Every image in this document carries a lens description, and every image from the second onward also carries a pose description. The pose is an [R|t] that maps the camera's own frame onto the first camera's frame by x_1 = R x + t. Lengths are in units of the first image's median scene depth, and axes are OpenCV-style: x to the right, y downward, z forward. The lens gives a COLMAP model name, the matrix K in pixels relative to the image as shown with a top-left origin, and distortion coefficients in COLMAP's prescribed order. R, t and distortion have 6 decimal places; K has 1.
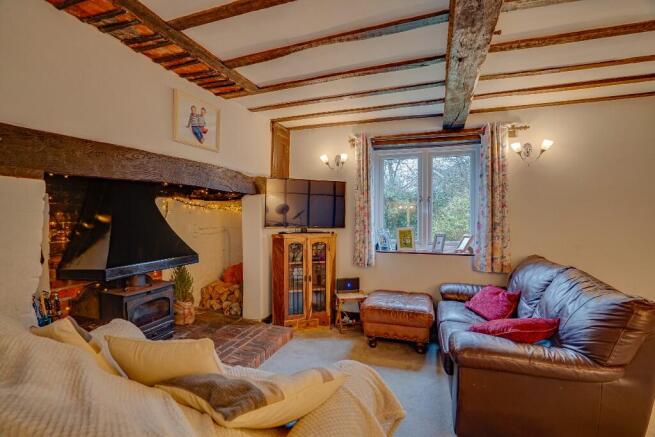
lens RADIAL K [[302.0, 0, 327.5], [0, 302.0, 218.5], [0, 0, 1]] dist [-0.072847, 0.029983]
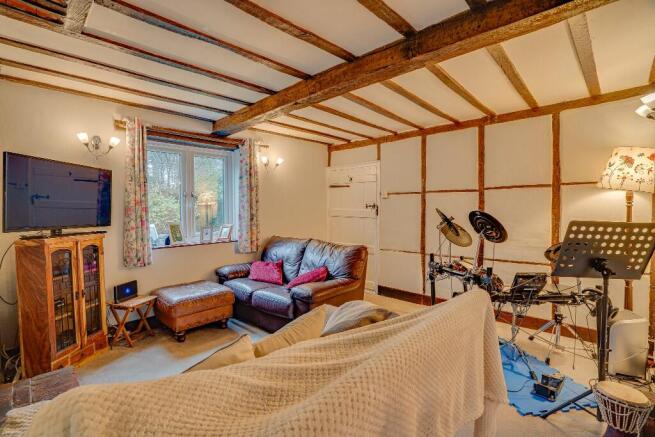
lens RADIAL K [[302.0, 0, 327.5], [0, 302.0, 218.5], [0, 0, 1]] dist [-0.072847, 0.029983]
pose [[0.396663, -0.035531, 0.917276, -0.490038], [0.022926, 0.999322, 0.028795, 0.001831], [-0.917678, 0.009608, 0.397209, 0.140665]]
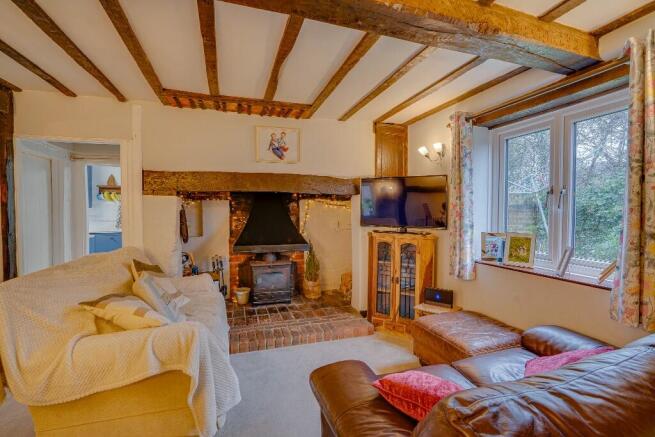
lens RADIAL K [[302.0, 0, 327.5], [0, 302.0, 218.5], [0, 0, 1]] dist [-0.072847, 0.029983]
pose [[0.612587, 0.019651, -0.790159, 0.565288], [-0.012721, 0.999807, 0.015002, -0.008996], [0.790301, 0.000861, 0.612718, 0.248364]]
